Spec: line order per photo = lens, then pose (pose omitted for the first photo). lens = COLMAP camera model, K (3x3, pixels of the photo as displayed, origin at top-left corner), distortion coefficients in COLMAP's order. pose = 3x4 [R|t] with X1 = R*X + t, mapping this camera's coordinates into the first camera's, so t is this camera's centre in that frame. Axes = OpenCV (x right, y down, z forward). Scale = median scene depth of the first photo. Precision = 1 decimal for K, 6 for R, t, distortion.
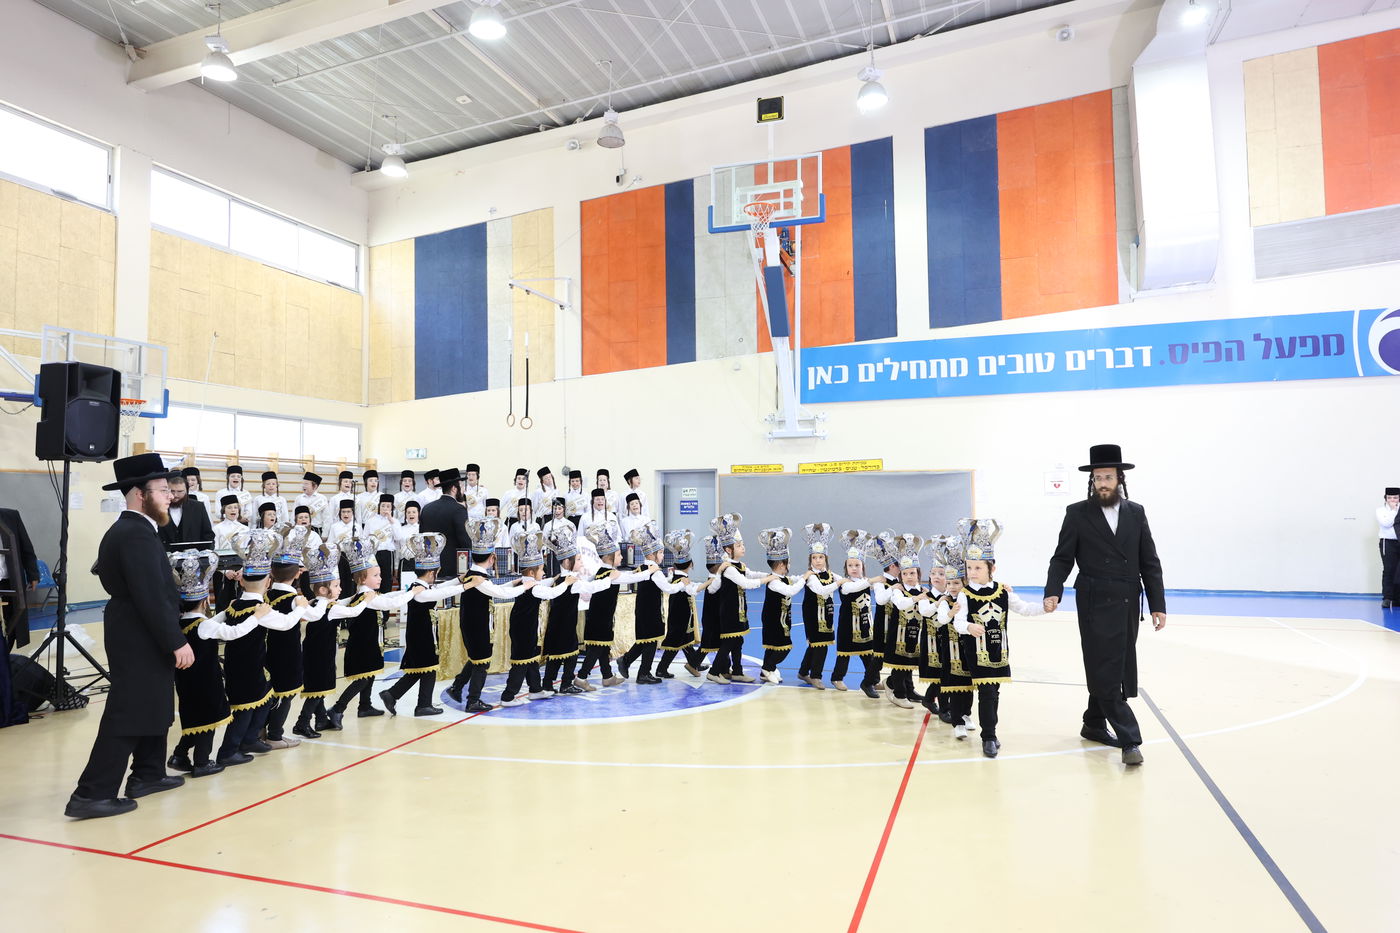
lens RADIAL K [[886.5, 0, 700.5], [0, 886.5, 463.4], [0, 0, 1]] dist [-0.002673, 0.002467]
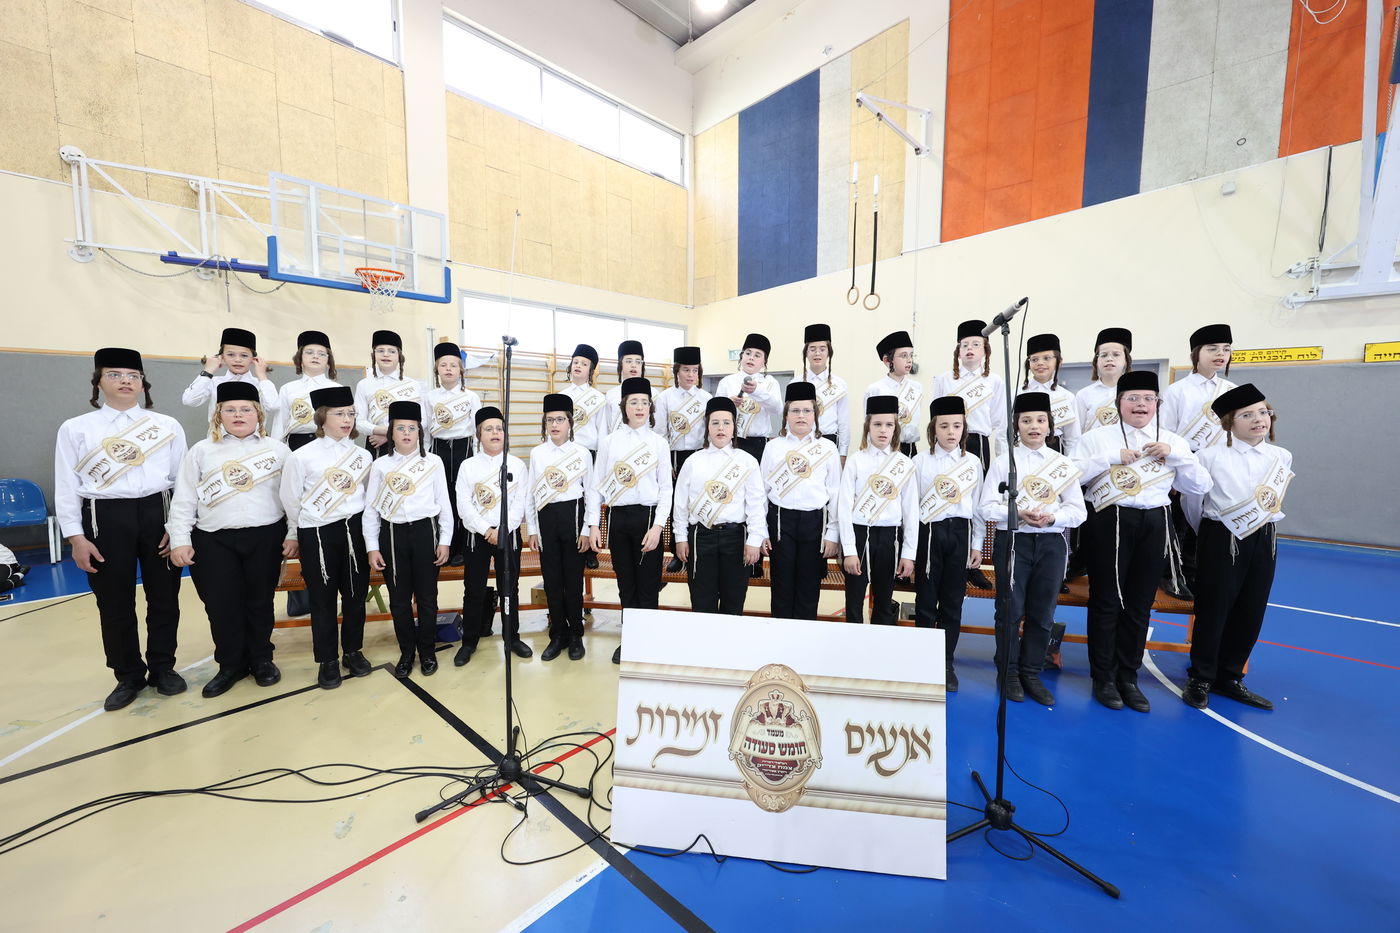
lens RADIAL K [[559.5, 0, 699.0], [0, 559.5, 462.1], [0, 0, 1]] dist [-0.000635, 0.000078]
pose [[0.917065, 0.049894, -0.395604, -0.124906], [0.005550, 0.990447, 0.137781, 0.021552], [0.398699, -0.128550, 0.908028, 0.451882]]
